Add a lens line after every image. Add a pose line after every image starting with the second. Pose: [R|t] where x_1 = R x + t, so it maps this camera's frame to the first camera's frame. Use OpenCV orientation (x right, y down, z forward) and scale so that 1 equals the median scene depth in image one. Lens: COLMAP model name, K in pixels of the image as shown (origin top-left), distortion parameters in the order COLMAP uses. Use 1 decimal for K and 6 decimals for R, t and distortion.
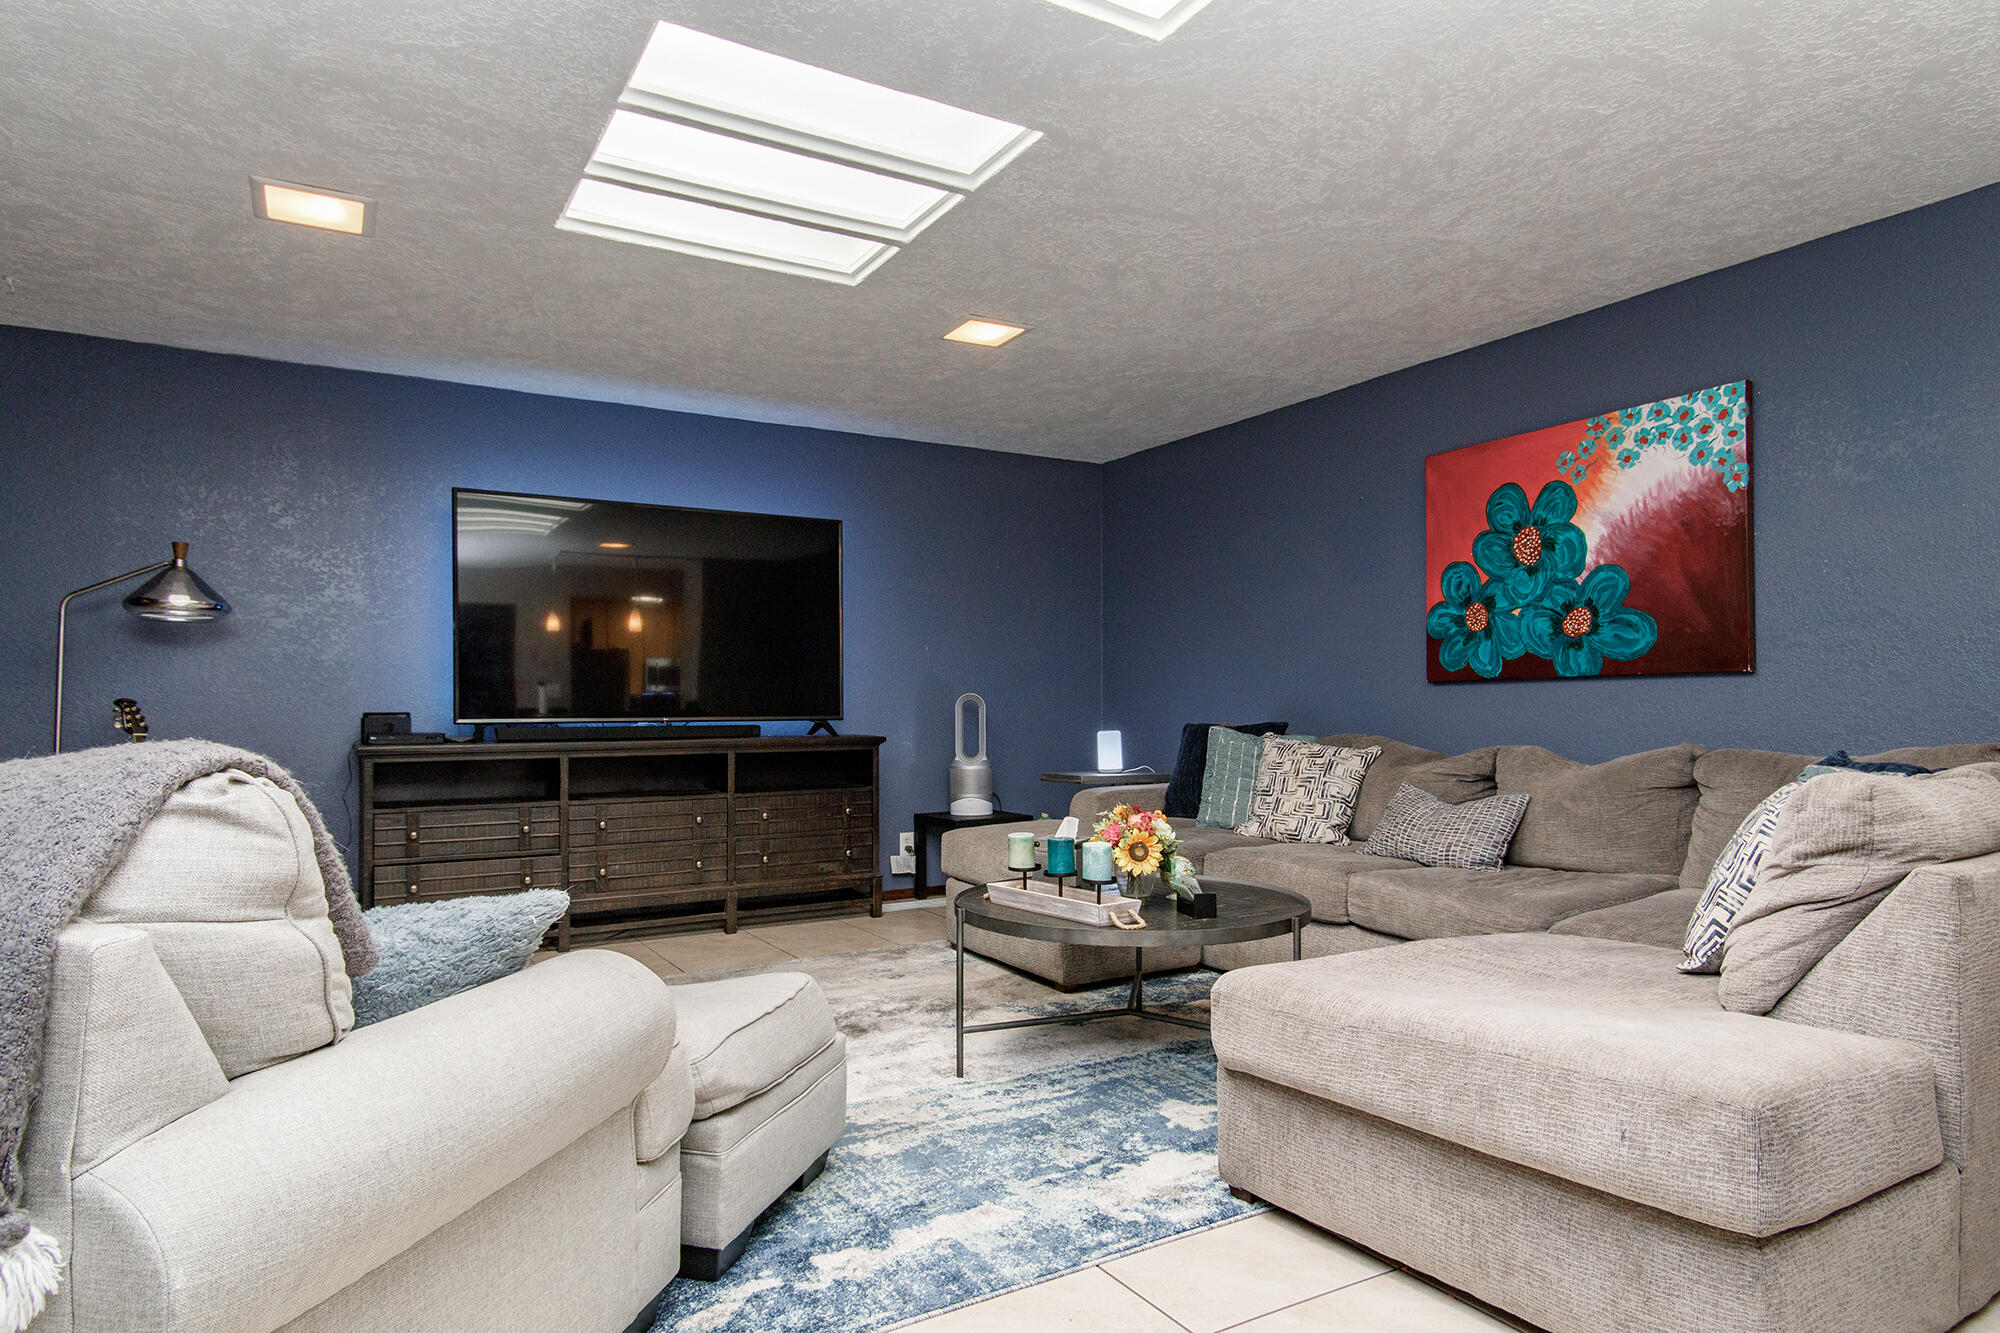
lens RADIAL K [[1143.7, 0, 990.2], [0, 1143.7, 688.6], [0, 0, 1]] dist [0.018423, 0.001245]
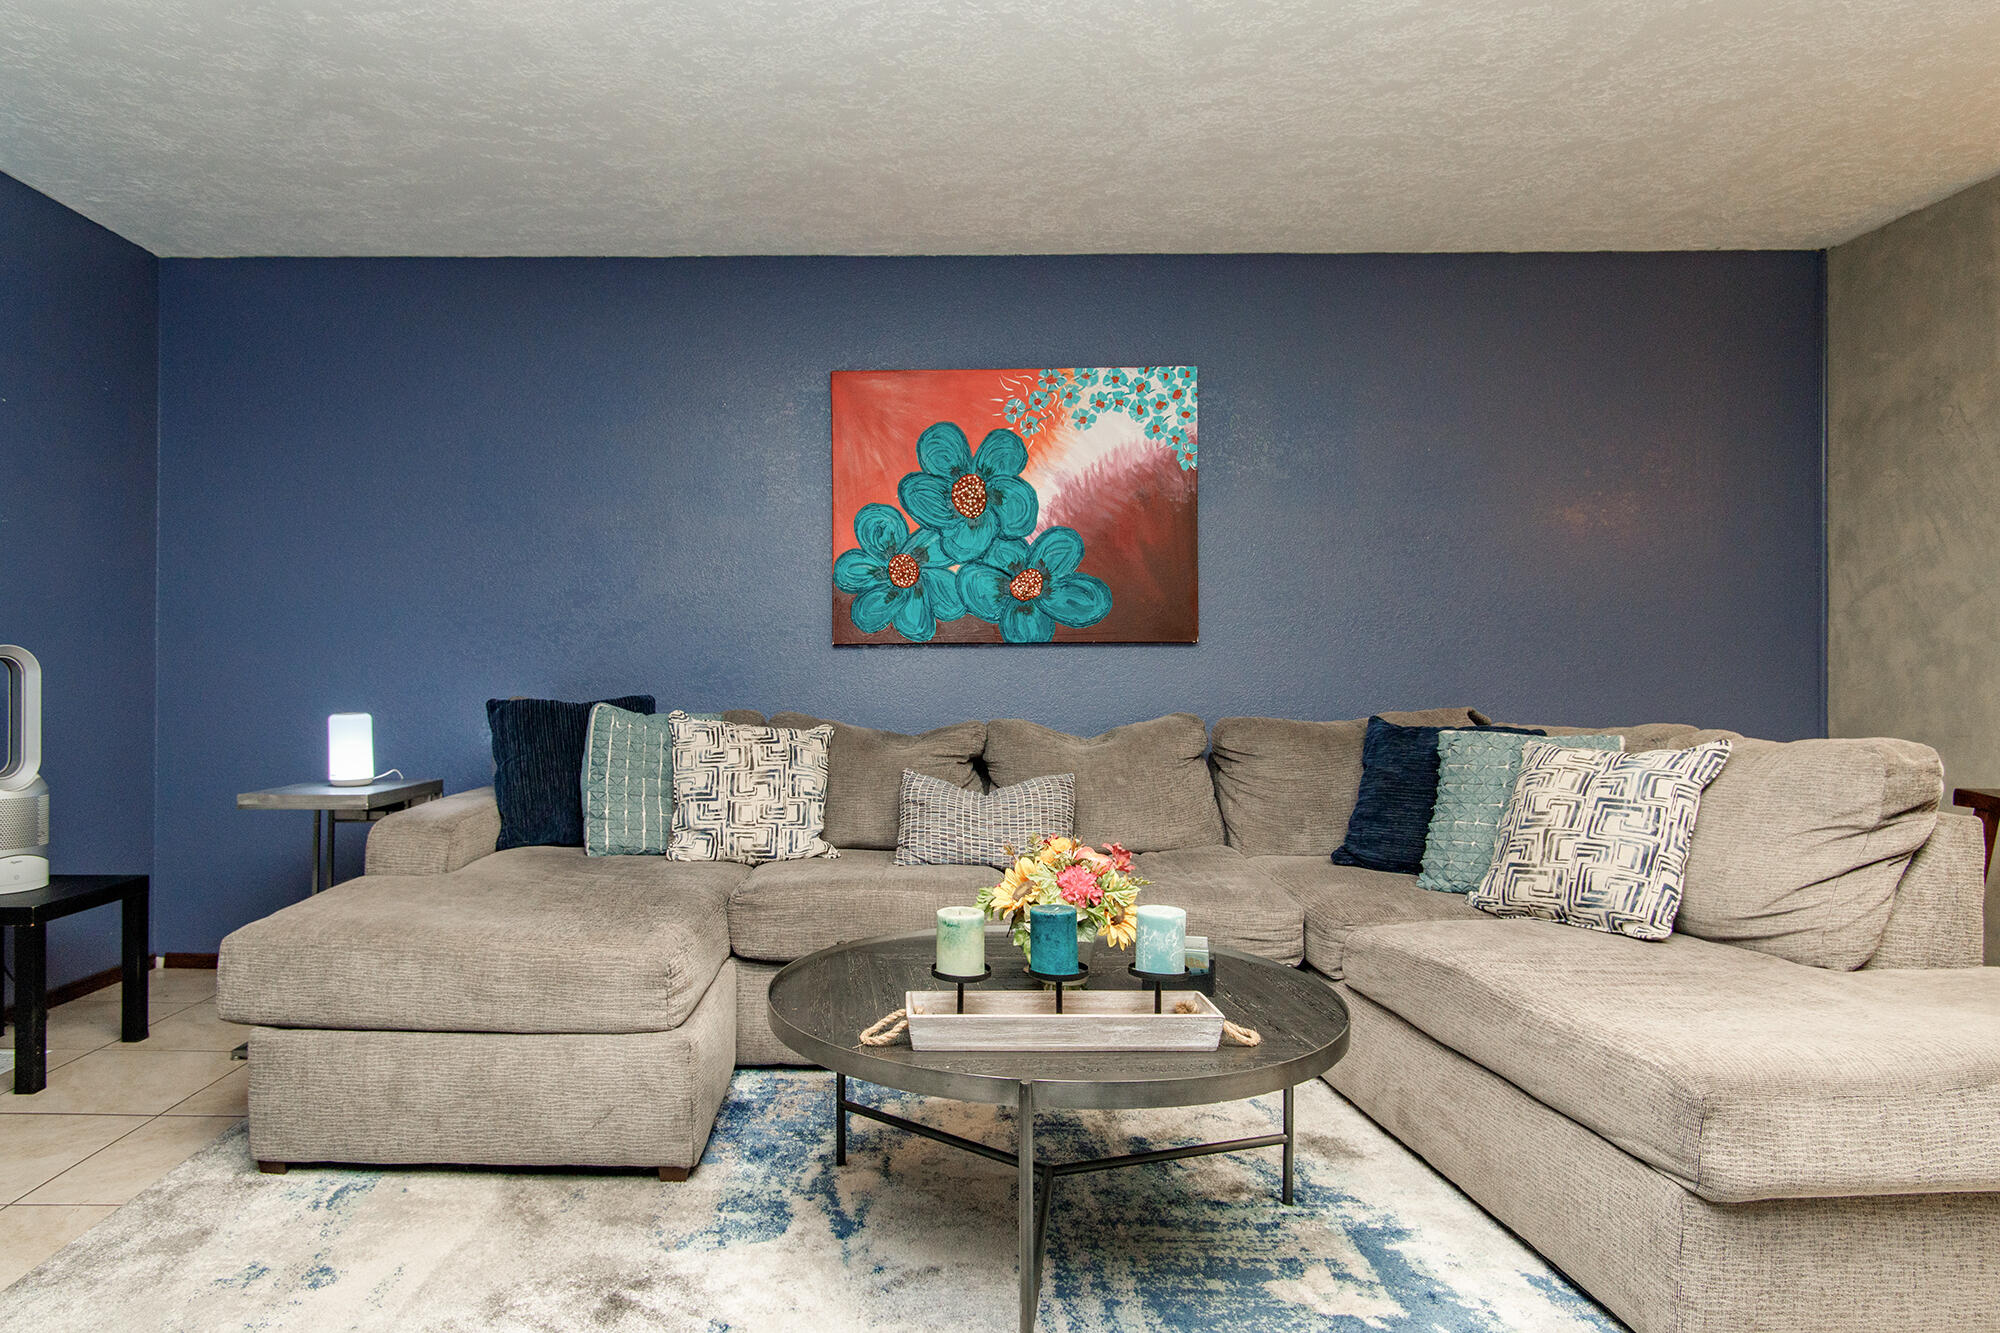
lens RADIAL K [[1211.5, 0, 1000.6], [0, 1211.5, 653.6], [0, 0, 1]] dist [0.014535, -0.004635]
pose [[0.527561, 0.016009, 0.849366, -0.340798], [-0.017380, 0.999817, -0.008050, 0.006433], [-0.849339, -0.010515, 0.527742, 0.511536]]
